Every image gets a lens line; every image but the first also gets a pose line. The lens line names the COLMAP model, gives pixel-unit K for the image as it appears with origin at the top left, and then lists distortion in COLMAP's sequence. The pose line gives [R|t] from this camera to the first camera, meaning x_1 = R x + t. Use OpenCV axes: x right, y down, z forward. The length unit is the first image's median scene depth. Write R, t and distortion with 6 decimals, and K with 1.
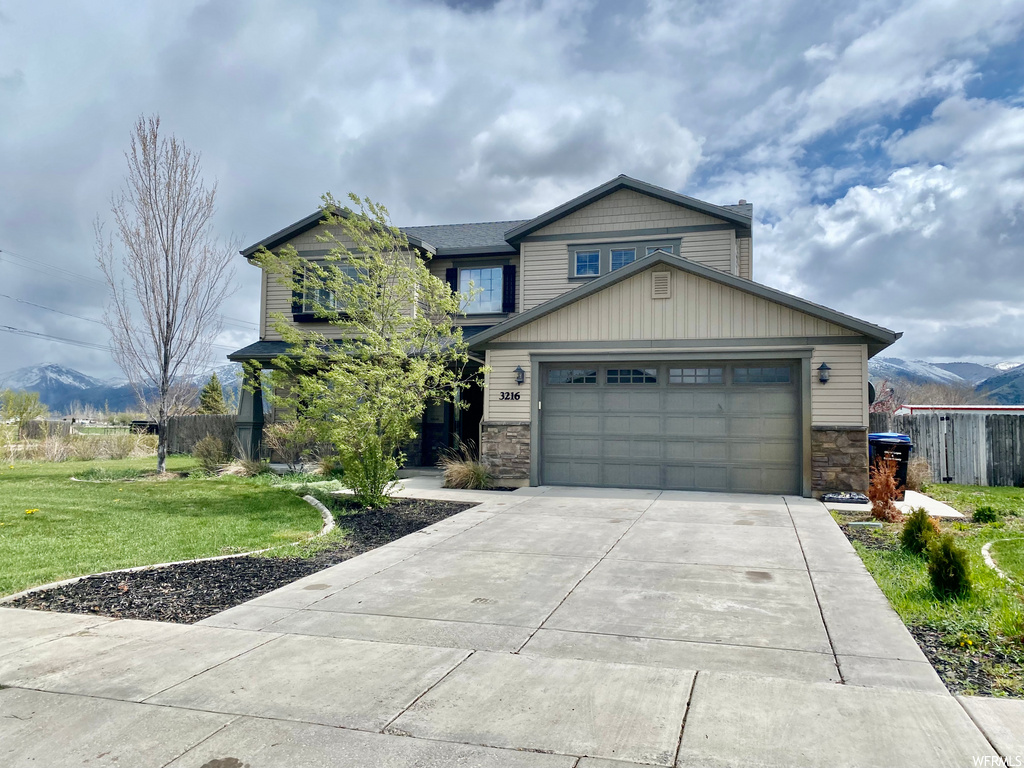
lens RADIAL K [[776.9, 0, 512.0], [0, 776.9, 384.0], [0, 0, 1]] dist [0.091169, -0.139203]
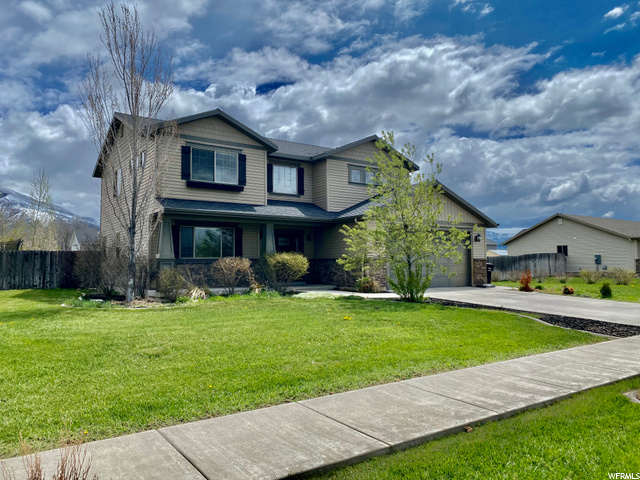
lens RADIAL K [[485.6, 0, 320.0], [0, 485.6, 240.0], [0, 0, 1]] dist [0.091169, -0.139203]
pose [[0.623103, 0.016147, 0.781973, -0.813280], [-0.026420, 0.999651, 0.000411, 0.005001], [-0.781694, -0.020916, 0.623312, 0.291420]]
